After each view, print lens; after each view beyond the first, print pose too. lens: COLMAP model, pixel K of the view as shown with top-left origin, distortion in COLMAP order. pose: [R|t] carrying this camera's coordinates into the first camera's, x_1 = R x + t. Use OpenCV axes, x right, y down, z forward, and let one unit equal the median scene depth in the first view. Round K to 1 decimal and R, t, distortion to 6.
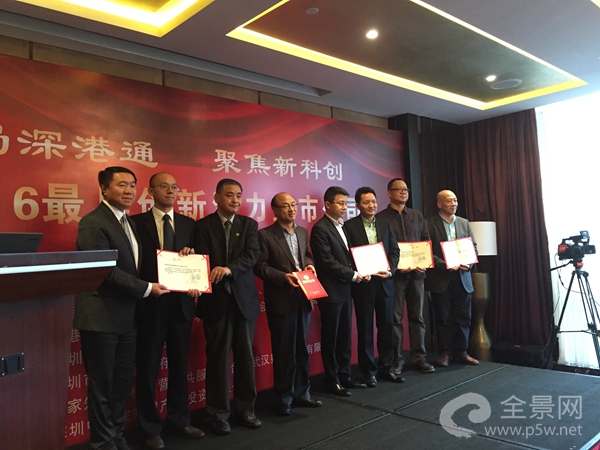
lens RADIAL K [[508.3, 0, 300.2], [0, 508.3, 220.1], [0, 0, 1]] dist [0.074779, -0.110847]
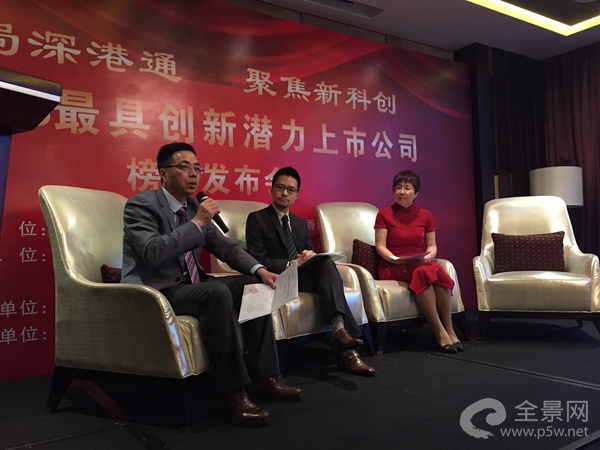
lens RADIAL K [[508.3, 0, 300.1], [0, 508.3, 220.4], [0, 0, 1]] dist [0.074779, -0.110847]
pose [[0.988263, 0.006779, -0.152612, 0.065228], [-0.004721, 0.999893, 0.013844, 0.115100], [0.152690, -0.012961, 0.988189, 0.102993]]
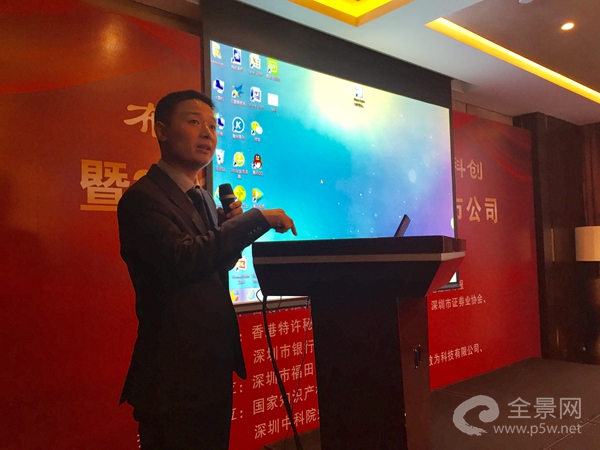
lens RADIAL K [[508.3, 0, 298.3], [0, 508.3, 219.6], [0, 0, 1]] dist [0.074779, -0.110847]
pose [[0.999205, 0.022528, -0.032905, -0.276256], [-0.022735, 0.999724, -0.005939, 0.013849], [0.032762, 0.006682, 0.999441, 0.020317]]
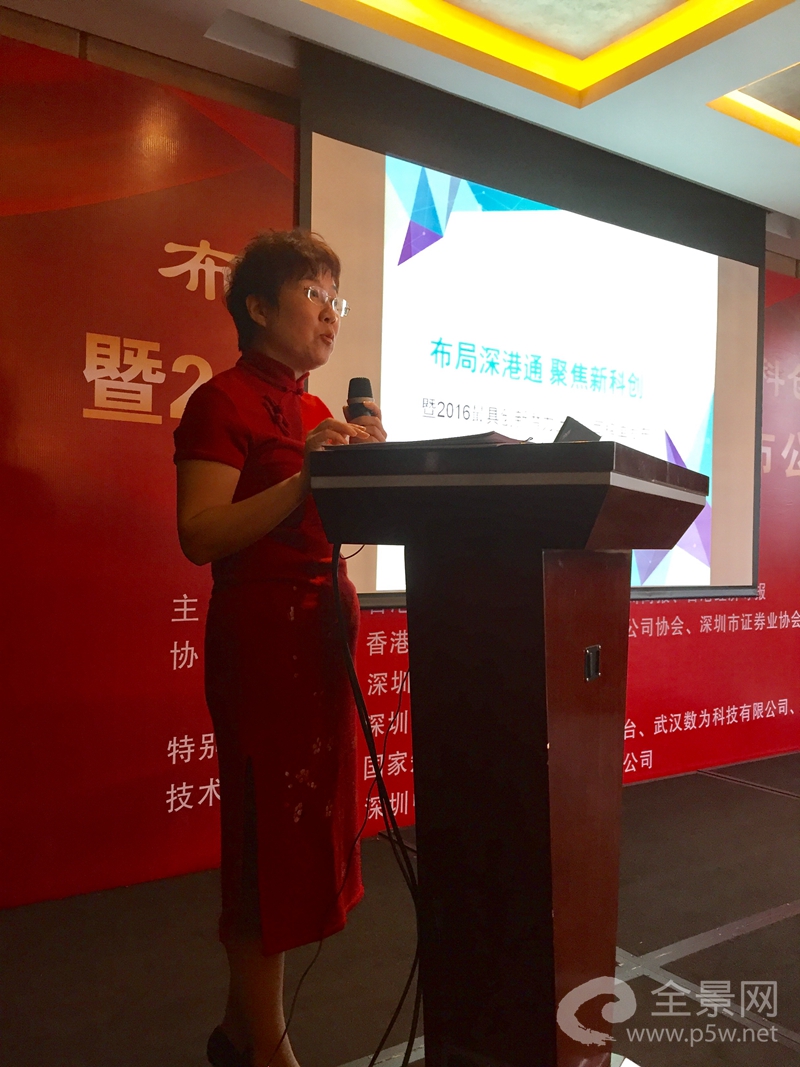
lens RADIAL K [[903.9, 0, 401.1], [0, 903.9, 528.8], [0, 0, 1]] dist [0.074779, -0.110847]
pose [[0.987452, 0.069842, -0.141638, -0.234006], [-0.062873, 0.996608, 0.053097, 0.034237], [0.144865, -0.043525, 0.988494, 0.005903]]
